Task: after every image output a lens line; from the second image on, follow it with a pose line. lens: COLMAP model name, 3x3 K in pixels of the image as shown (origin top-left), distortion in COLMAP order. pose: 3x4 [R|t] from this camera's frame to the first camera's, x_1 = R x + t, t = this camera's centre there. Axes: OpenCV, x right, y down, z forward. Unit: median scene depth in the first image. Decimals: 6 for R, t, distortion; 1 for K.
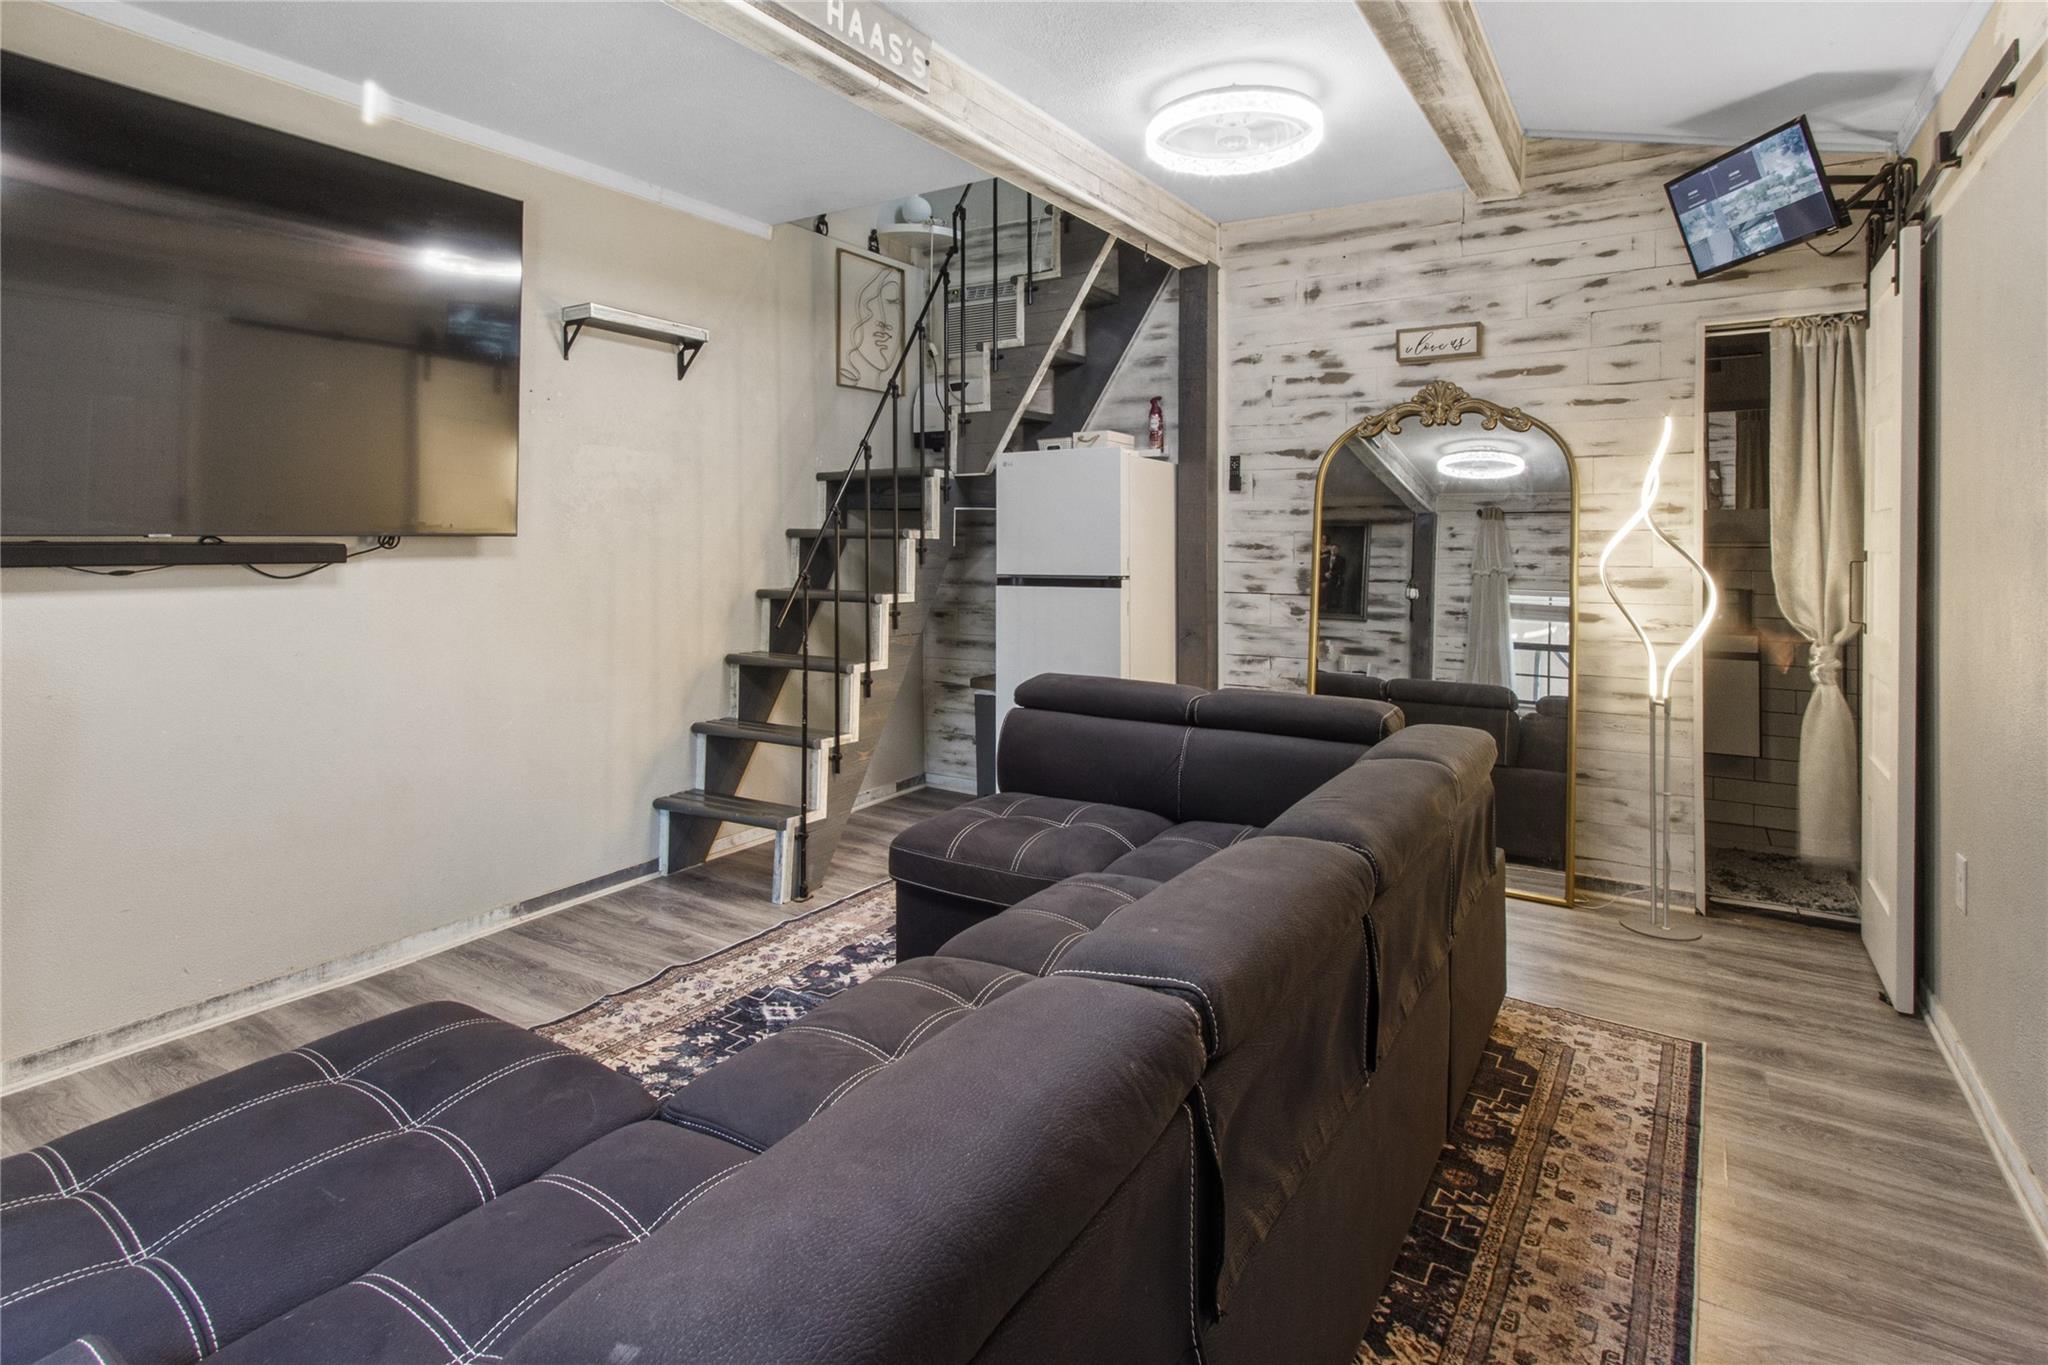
lens RADIAL K [[999.5, 0, 1024.0], [0, 999.5, 682.5], [0, 0, 1]] dist [0.001358, -0.019533]
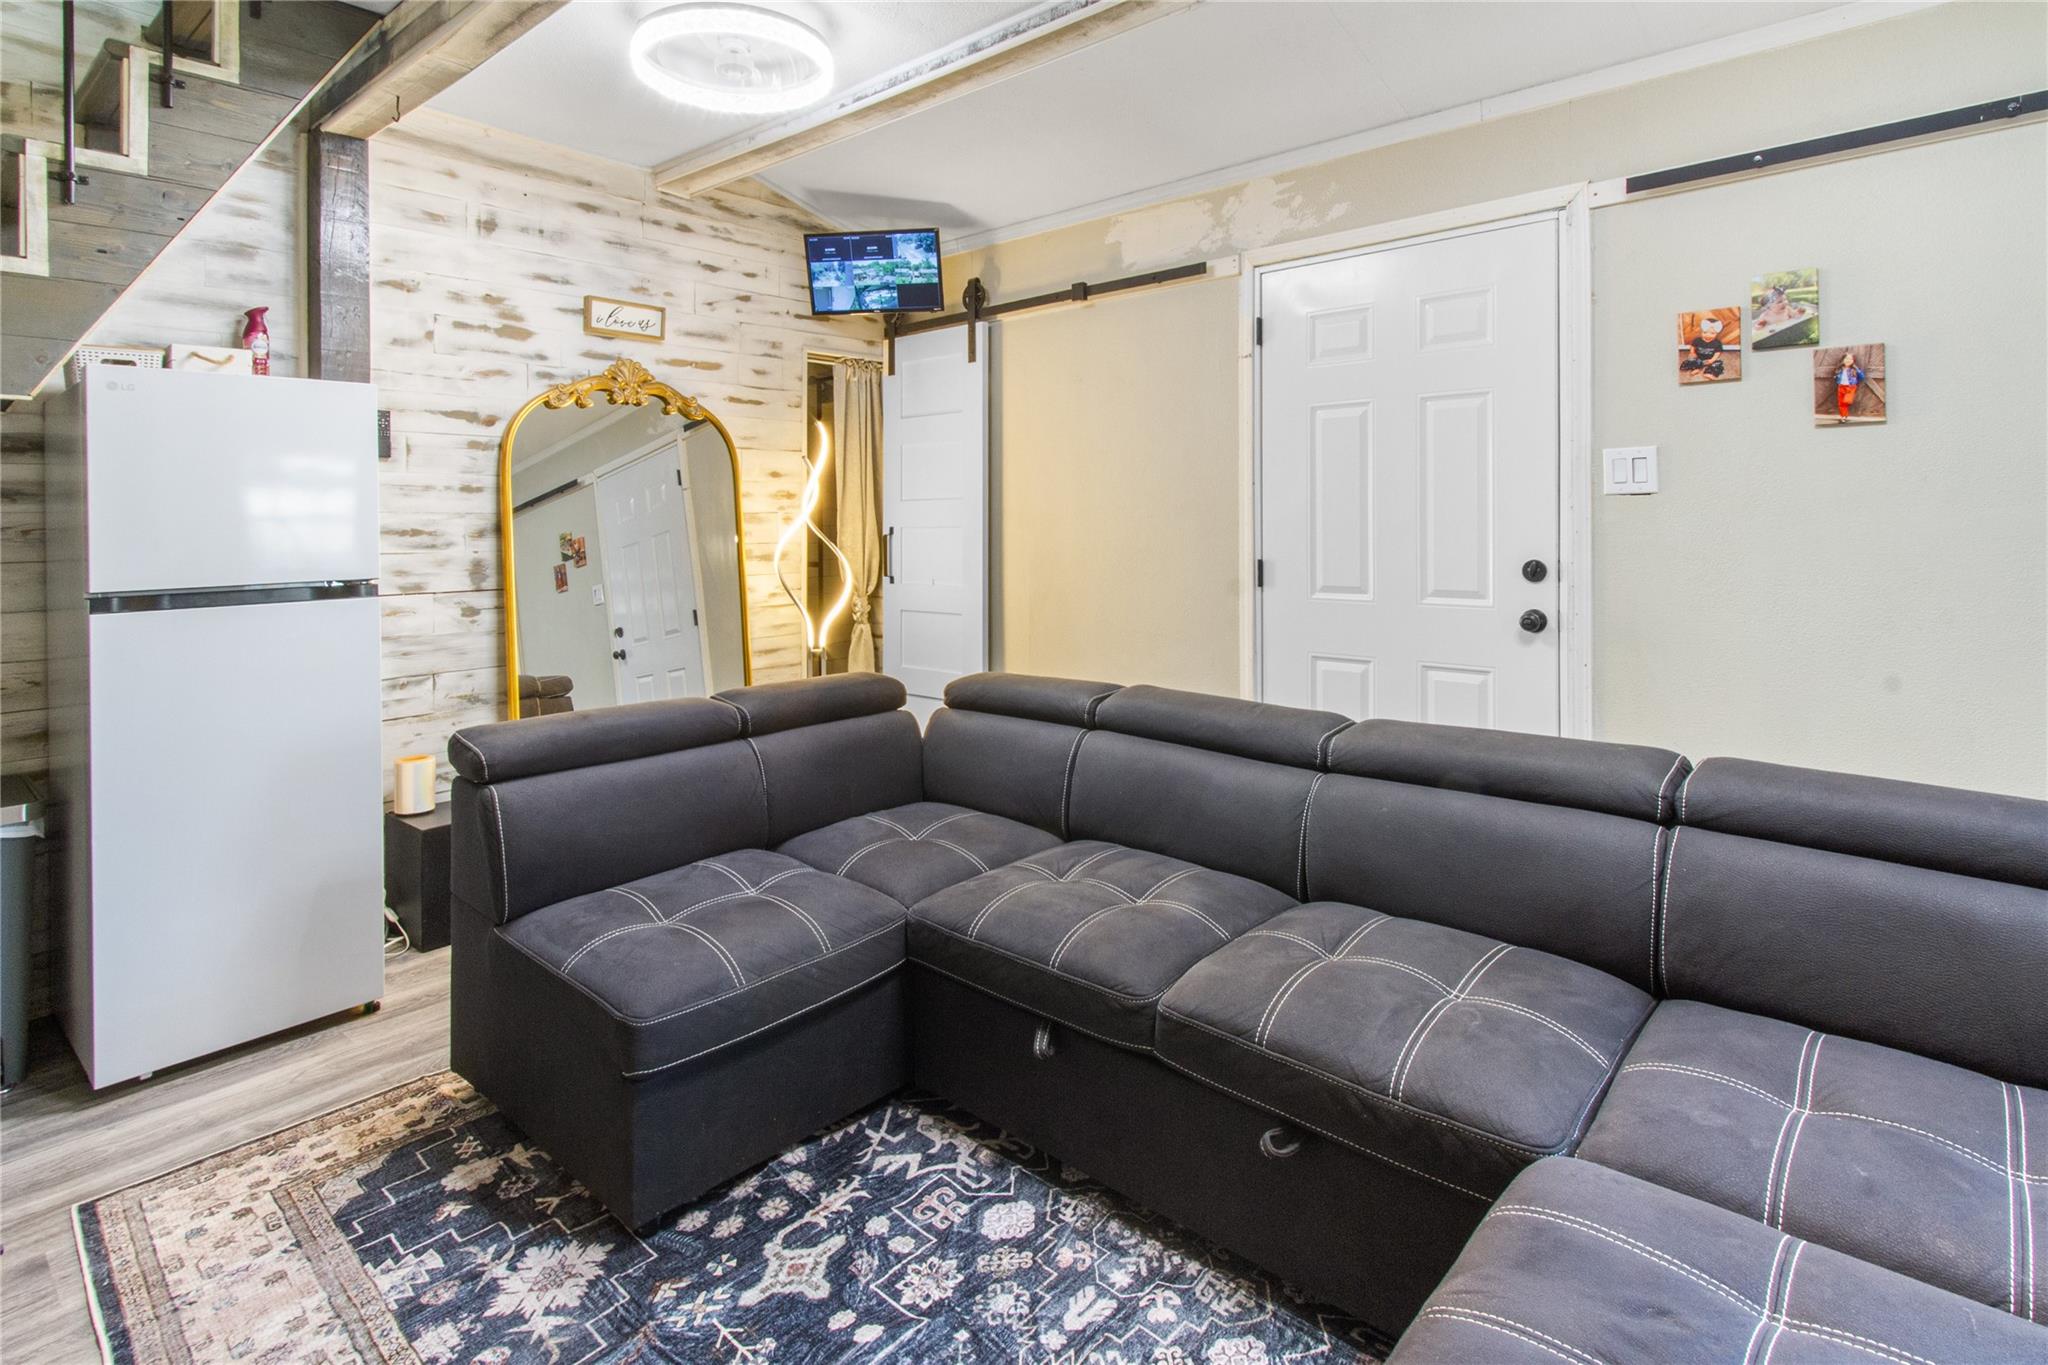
lens RADIAL K [[999.5, 0, 1024.0], [0, 999.5, 682.5], [0, 0, 1]] dist [0.001358, -0.019533]
pose [[0.142777, -0.158168, 0.977035, -0.516226], [0.155439, 0.978482, 0.135687, -0.060792], [-0.977473, 0.132497, 0.164290, 0.480524]]
